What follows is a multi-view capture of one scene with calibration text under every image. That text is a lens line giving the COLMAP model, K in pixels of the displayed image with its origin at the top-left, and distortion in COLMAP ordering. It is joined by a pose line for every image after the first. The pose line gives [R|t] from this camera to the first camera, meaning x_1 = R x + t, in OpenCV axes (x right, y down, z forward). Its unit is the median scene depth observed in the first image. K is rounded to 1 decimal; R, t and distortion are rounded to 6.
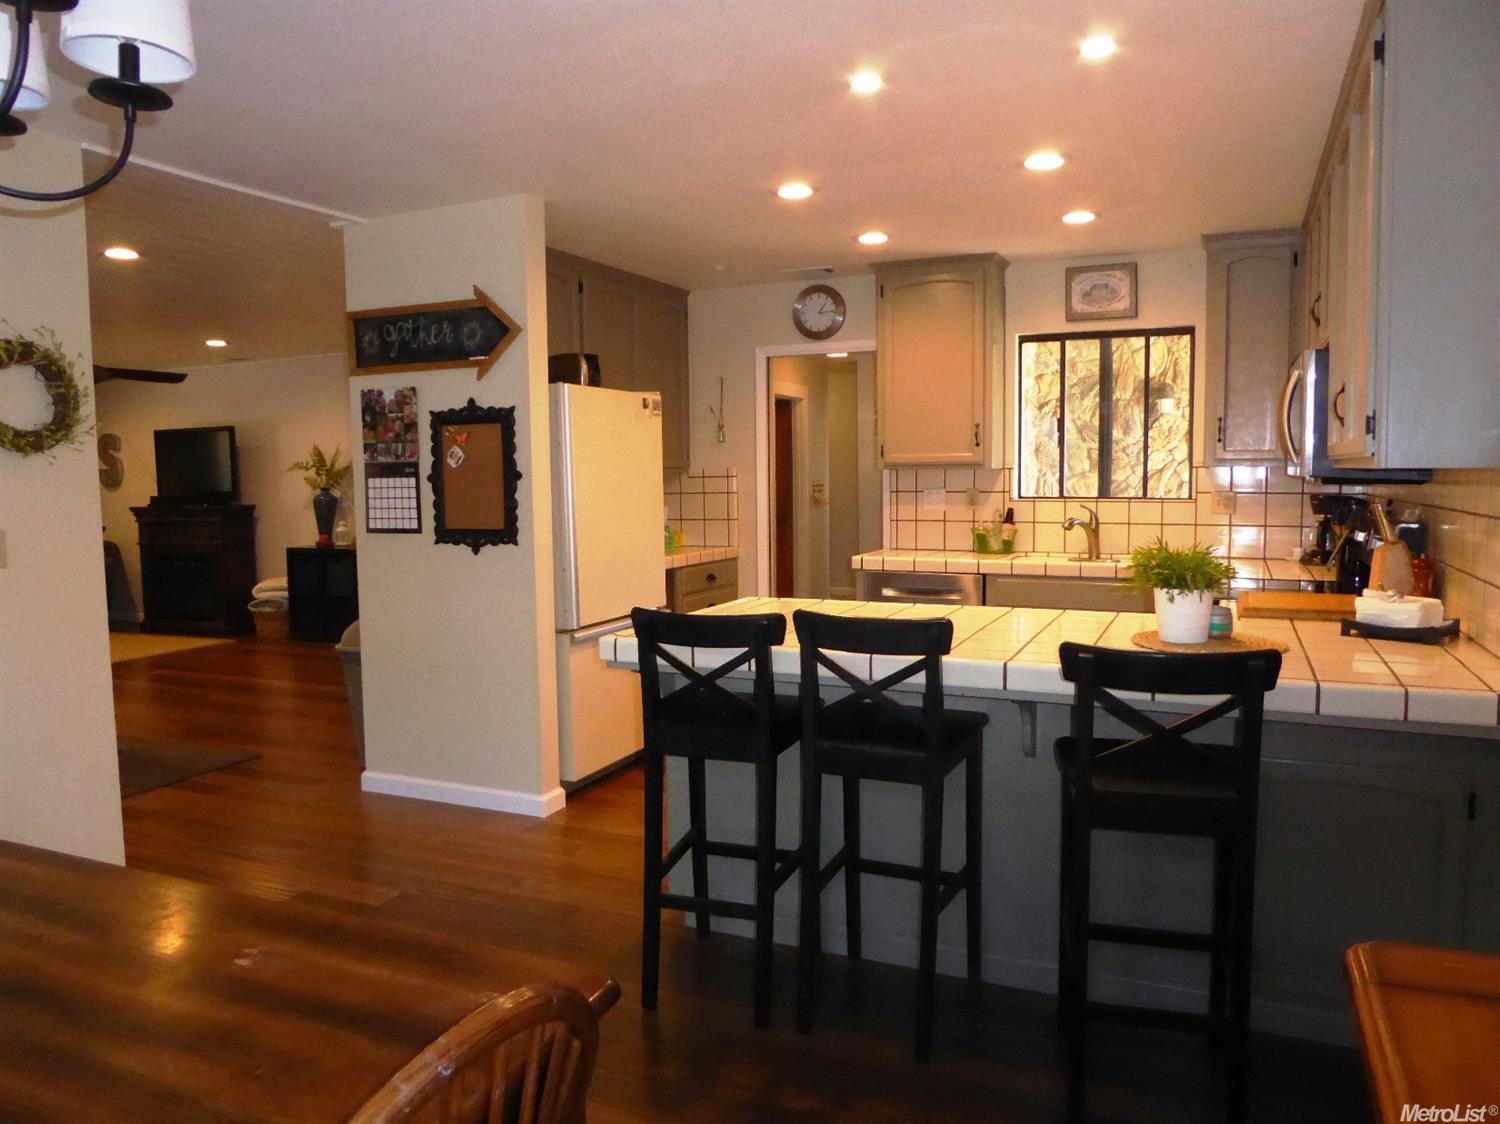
lens RADIAL K [[1058.9, 0, 750.0], [0, 1058.9, 561.2], [0, 0, 1]] dist [-0.035917, 0.008322]
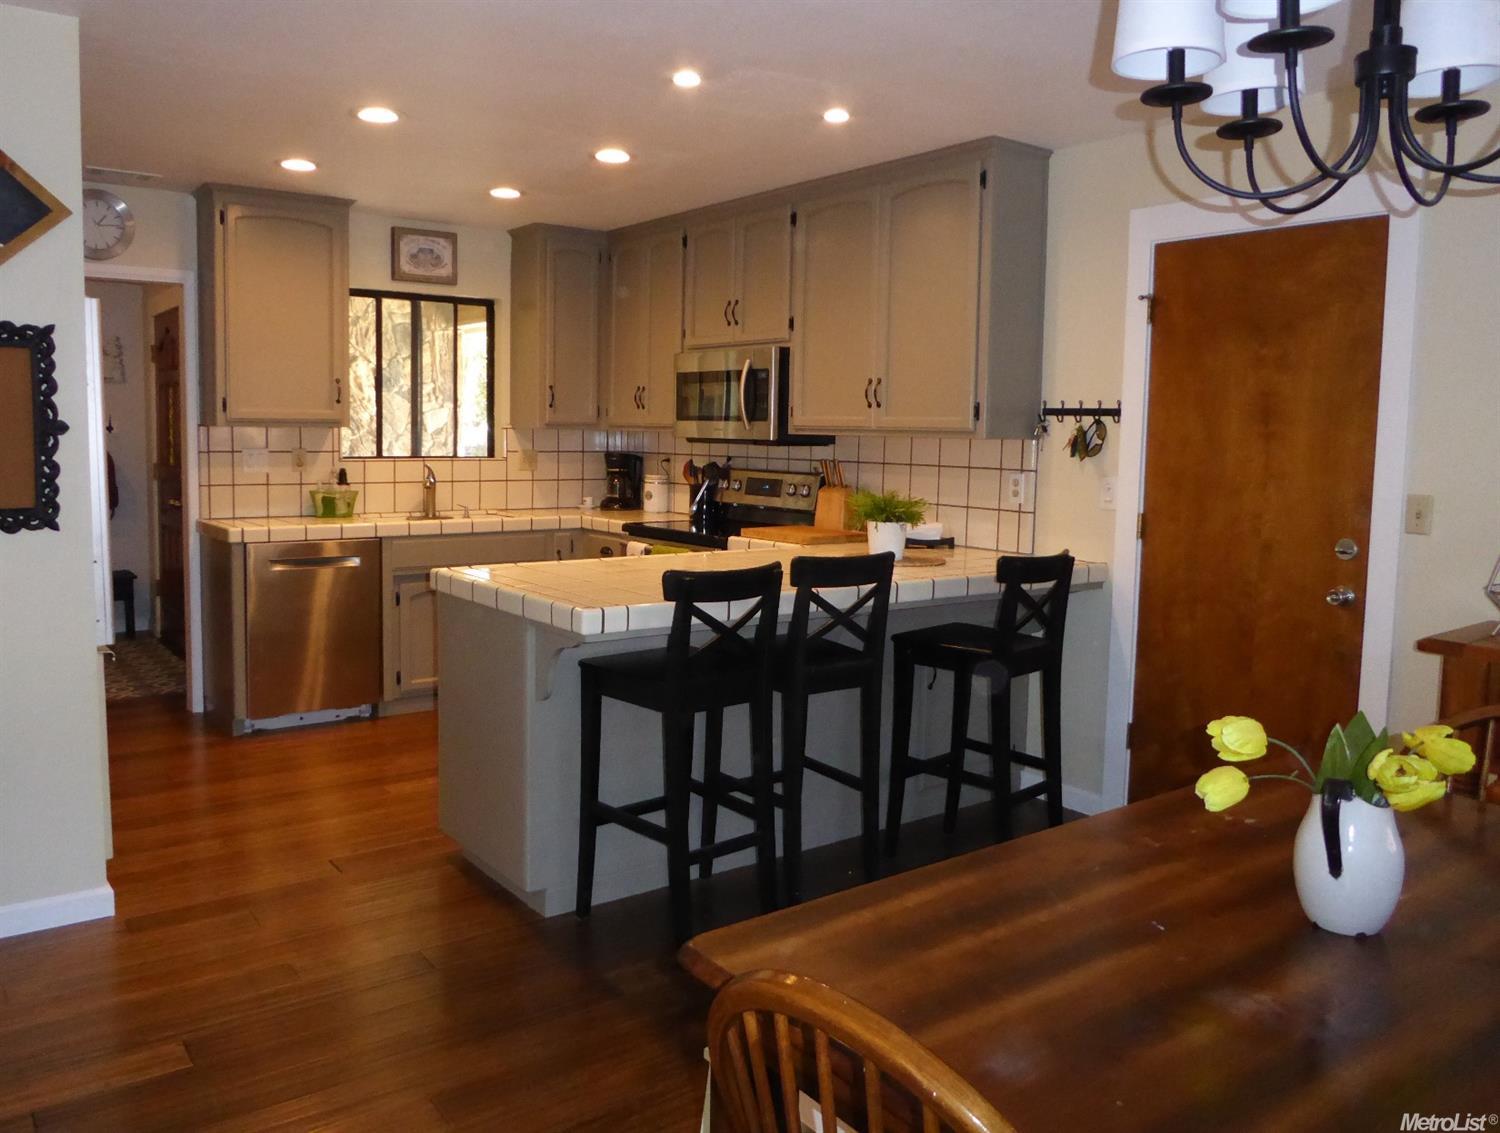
lens RADIAL K [[1140.8, 0, 697.1], [0, 1140.8, 538.6], [0, 0, 1]] dist [-0.043309, 0.003618]
pose [[0.499921, -0.064185, 0.863689, -0.520305], [0.053500, 0.997634, 0.043172, -0.015648], [-0.864417, 0.024625, 0.502172, 0.231270]]
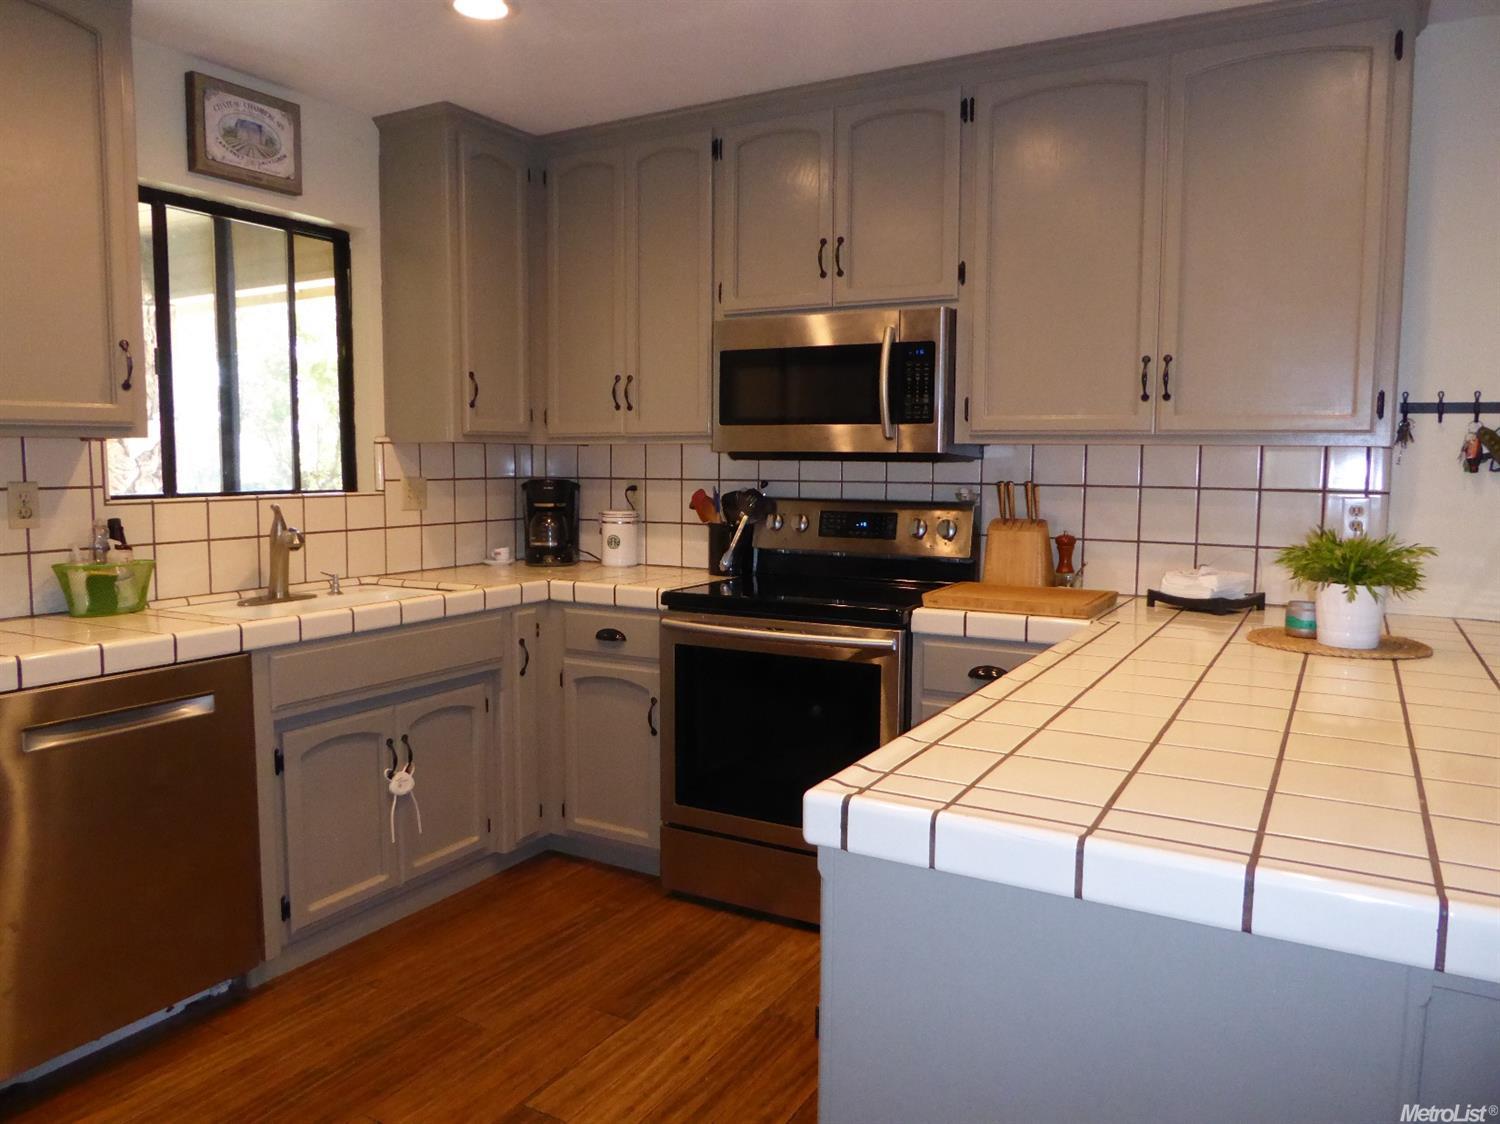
lens RADIAL K [[1058.9, 0, 755.6], [0, 1058.9, 567.4], [0, 0, 1]] dist [-0.035917, 0.008322]
pose [[0.089535, -0.090599, 0.991855, -0.237675], [0.079341, 0.993338, 0.083572, -0.048163], [-0.992818, 0.071212, 0.096127, 0.706897]]
